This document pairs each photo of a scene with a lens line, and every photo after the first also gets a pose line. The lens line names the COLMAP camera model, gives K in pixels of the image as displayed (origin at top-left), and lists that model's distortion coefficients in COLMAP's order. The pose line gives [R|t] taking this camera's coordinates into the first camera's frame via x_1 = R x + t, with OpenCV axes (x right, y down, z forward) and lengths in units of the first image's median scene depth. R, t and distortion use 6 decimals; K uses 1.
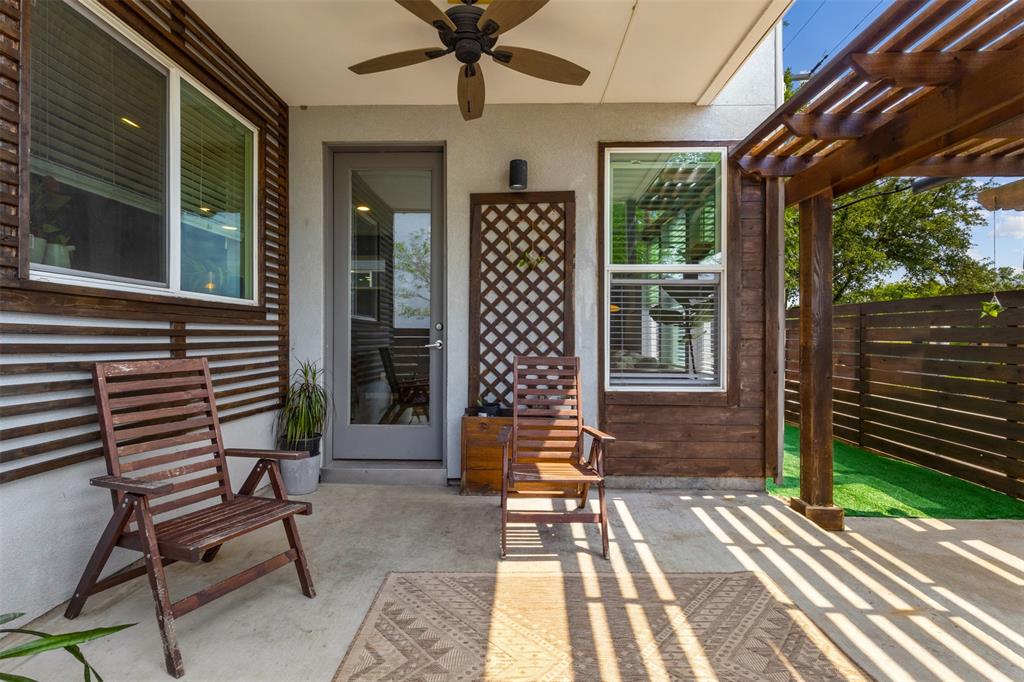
lens RADIAL K [[474.5, 0, 513.4], [0, 474.5, 339.1], [0, 0, 1]] dist [0.001699, 0.001966]
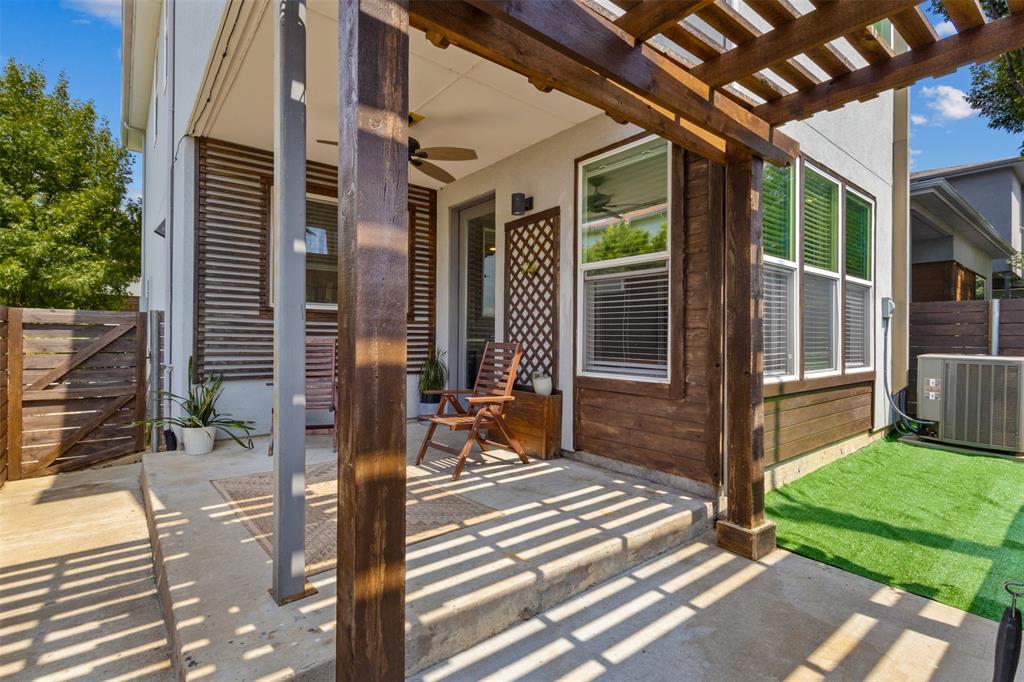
lens RADIAL K [[474.5, 0, 510.1], [0, 474.5, 339.2], [0, 0, 1]] dist [0.001699, 0.001966]
pose [[0.648988, 0.003859, -0.760789, 0.954830], [-0.007721, 0.999969, -0.001514, 0.024920], [0.760760, 0.006857, 0.648997, 0.135025]]
